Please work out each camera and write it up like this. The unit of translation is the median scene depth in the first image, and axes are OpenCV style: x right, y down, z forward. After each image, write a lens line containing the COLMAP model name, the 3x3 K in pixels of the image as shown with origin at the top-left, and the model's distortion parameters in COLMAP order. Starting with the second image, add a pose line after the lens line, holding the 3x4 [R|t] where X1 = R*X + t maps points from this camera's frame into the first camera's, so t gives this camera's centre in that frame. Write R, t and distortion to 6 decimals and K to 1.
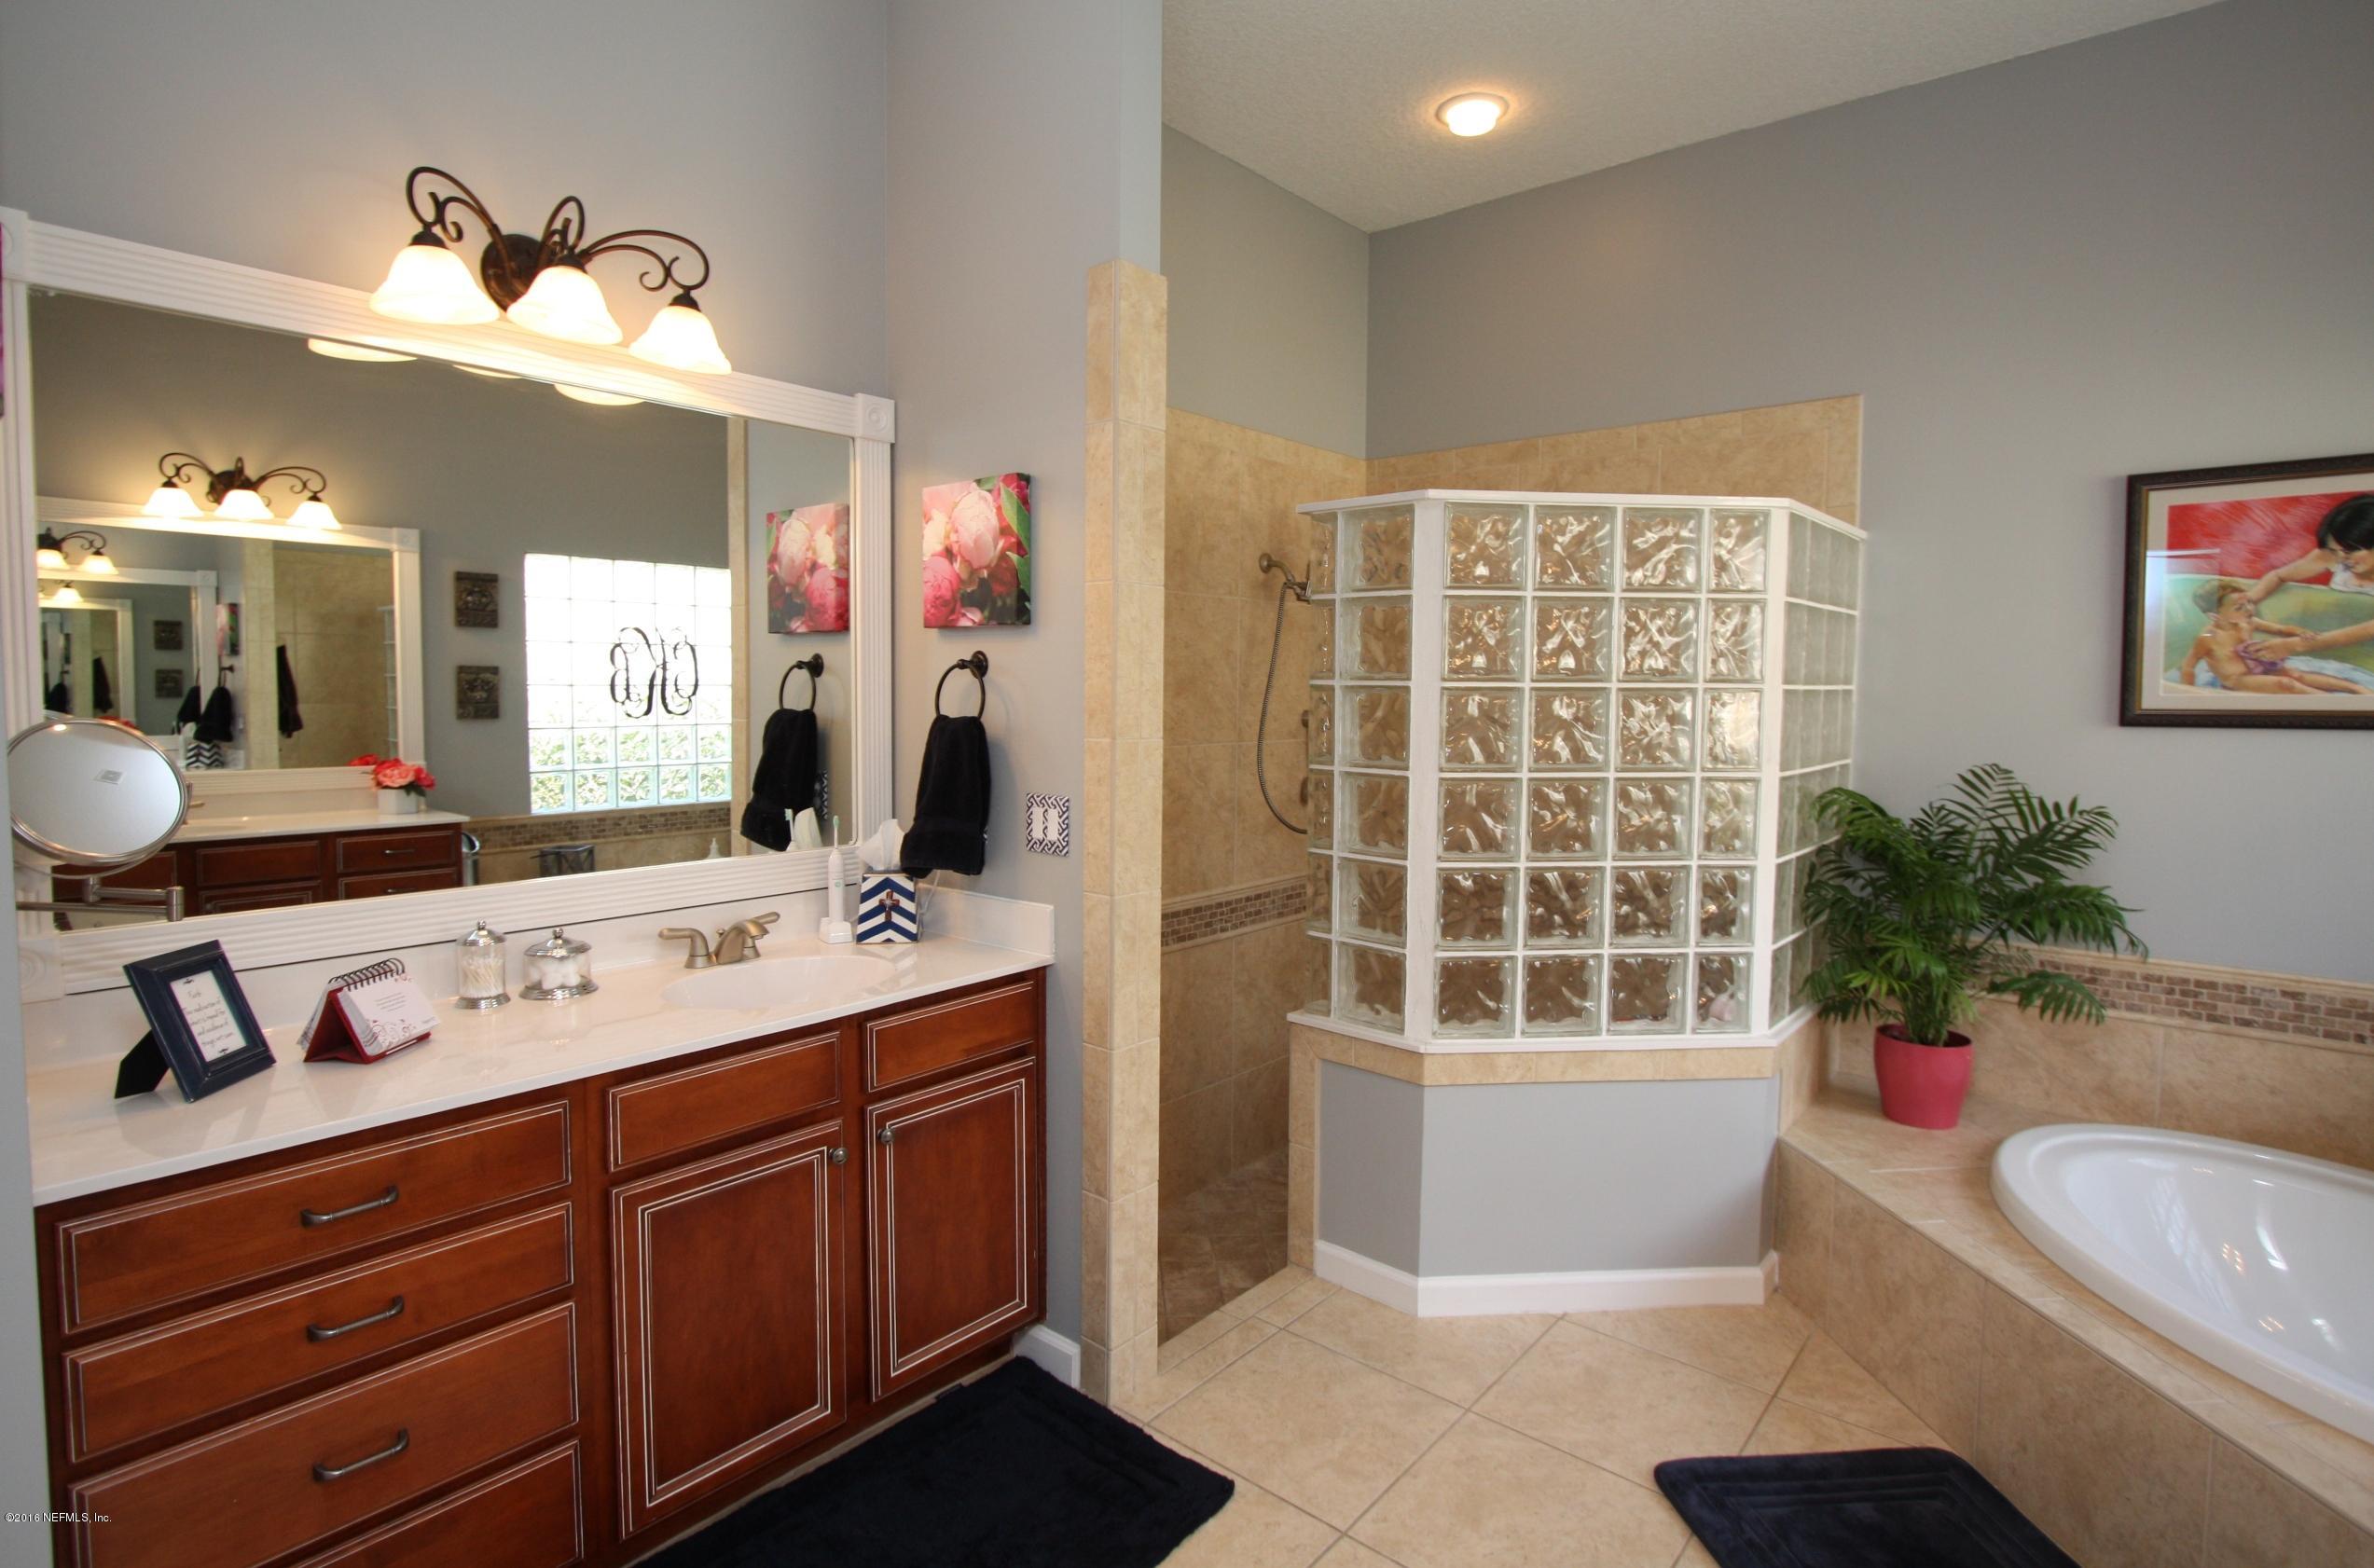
lens RADIAL K [[1201.6, 0, 1183.8], [0, 1201.6, 766.8], [0, 0, 1]] dist [-0.016870, 0.002432]
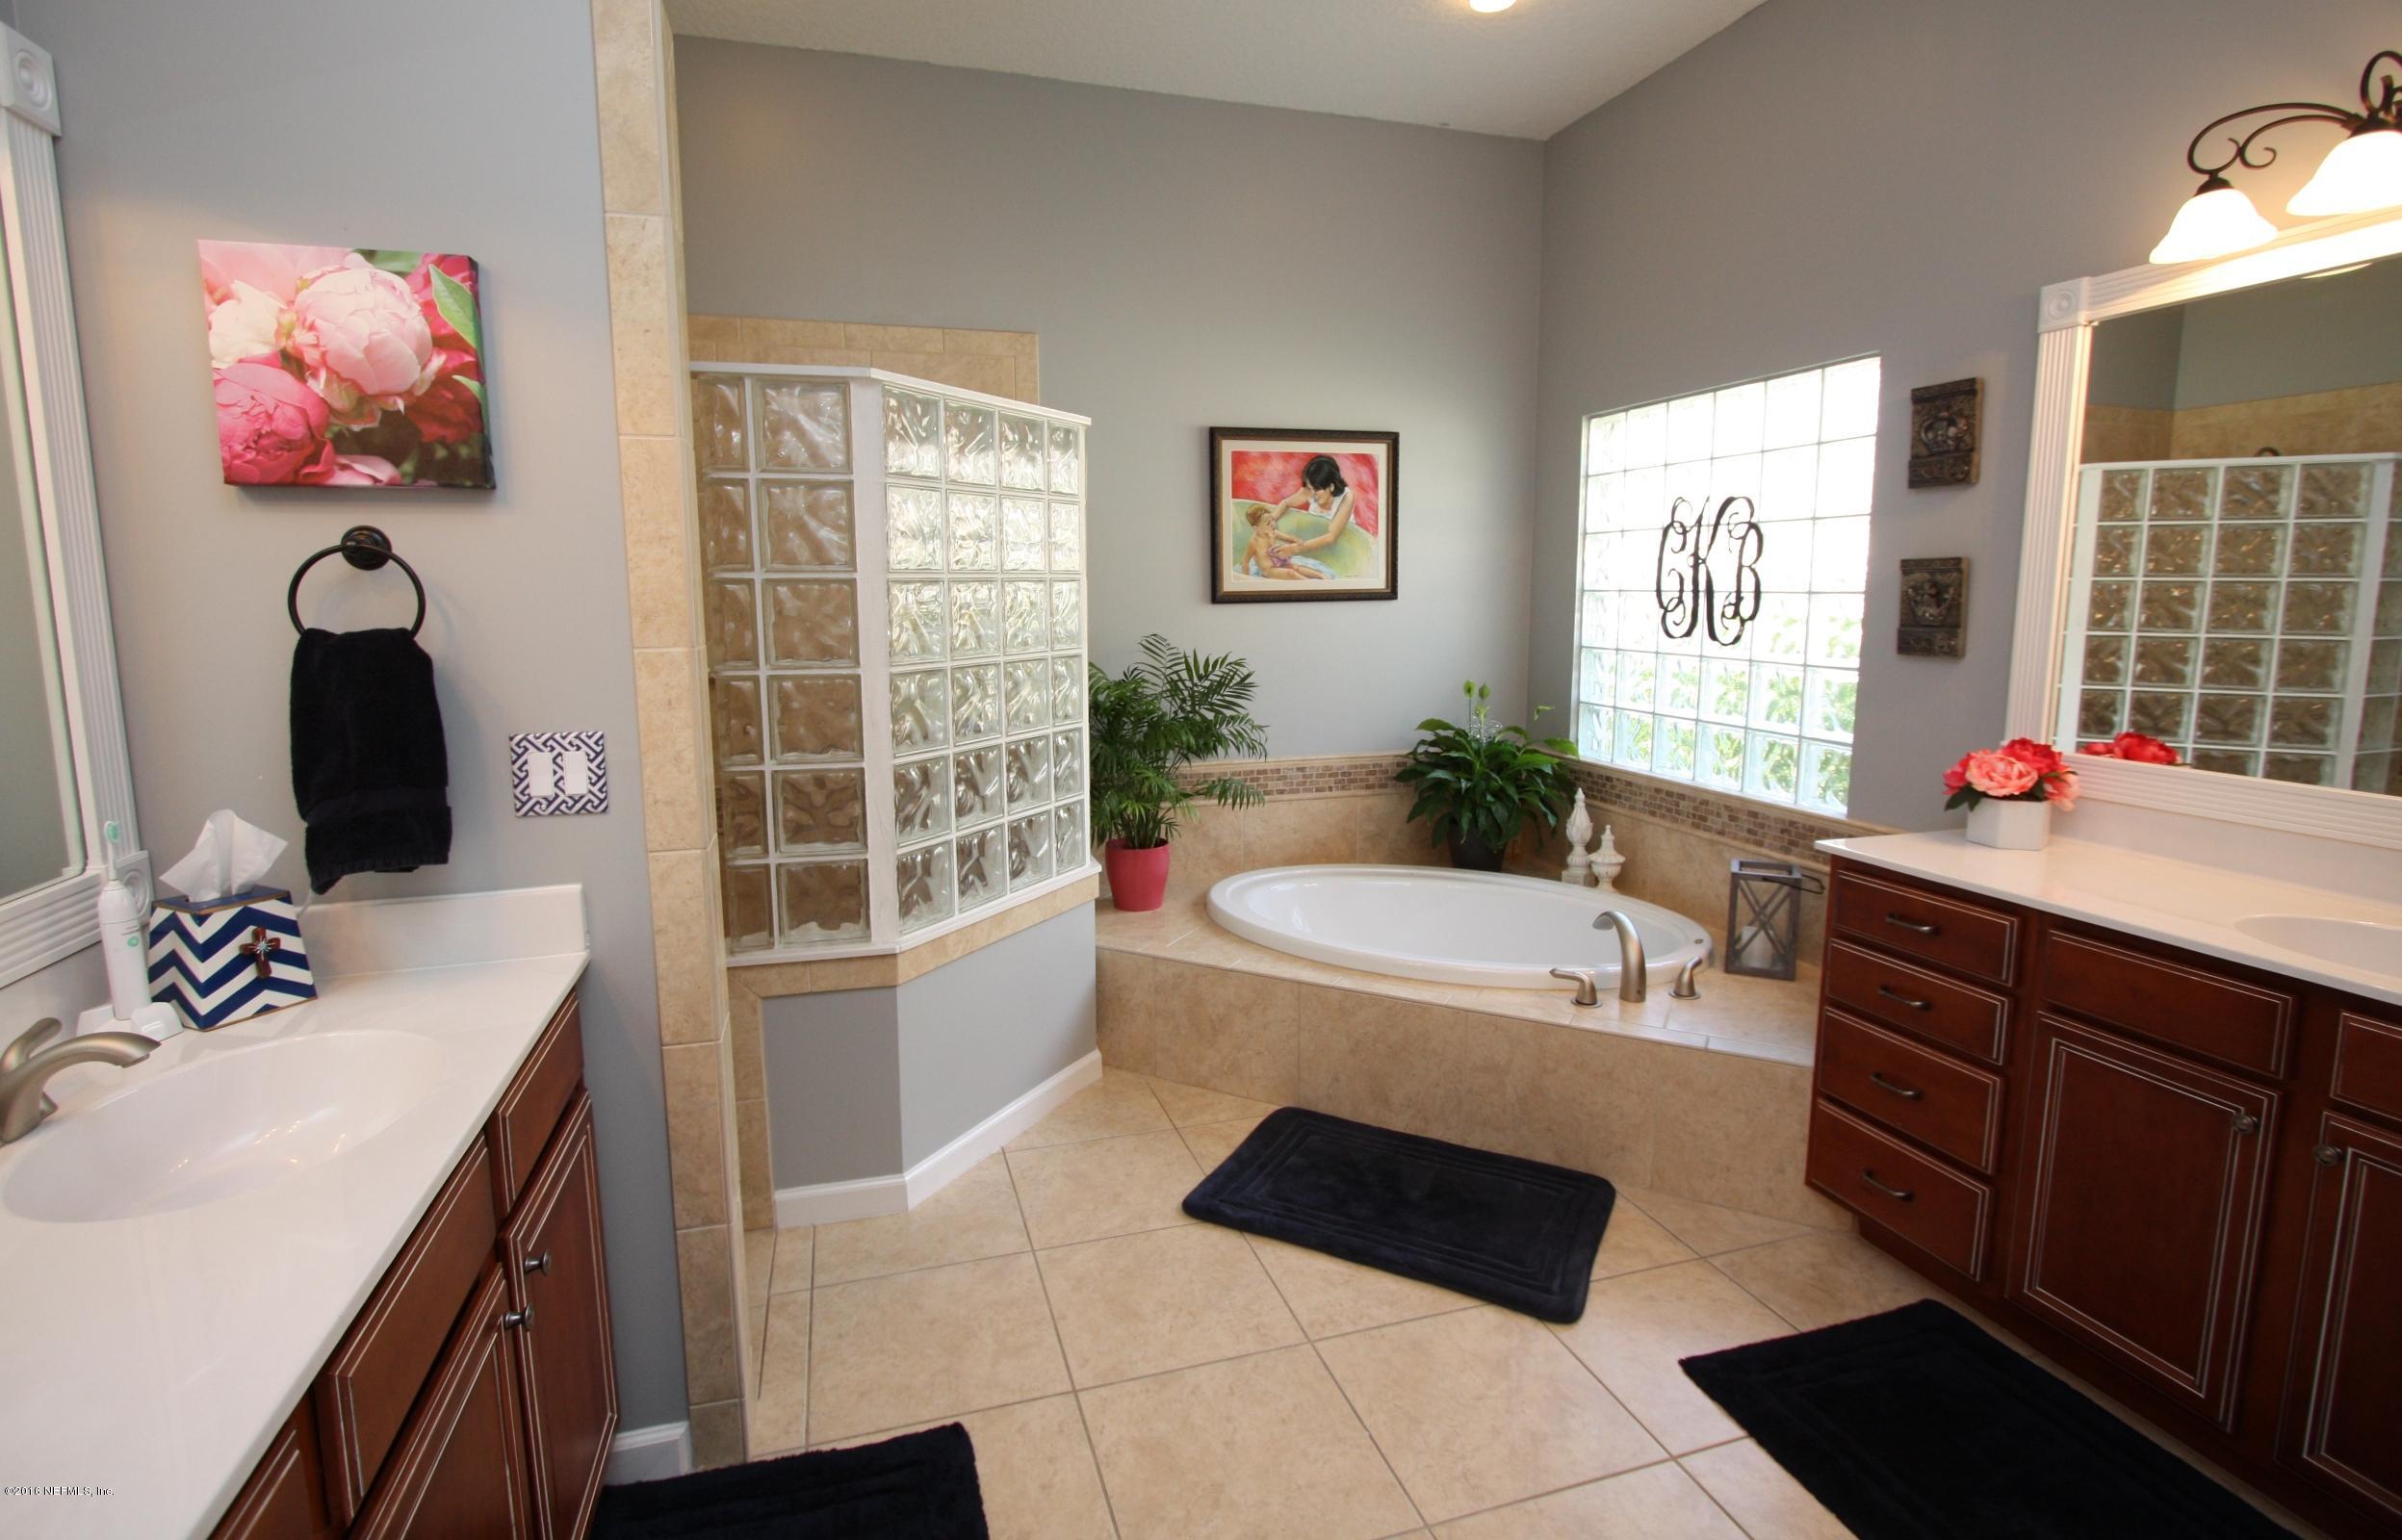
lens RADIAL K [[1156.2, 0, 1185.0], [0, 1156.2, 761.2], [0, 0, 1]] dist [-0.008863, 0.000196]
pose [[0.532227, -0.137016, 0.835441, -0.467081], [0.069195, 0.990555, 0.118374, -0.014910], [-0.843769, -0.005194, 0.536681, 0.301550]]
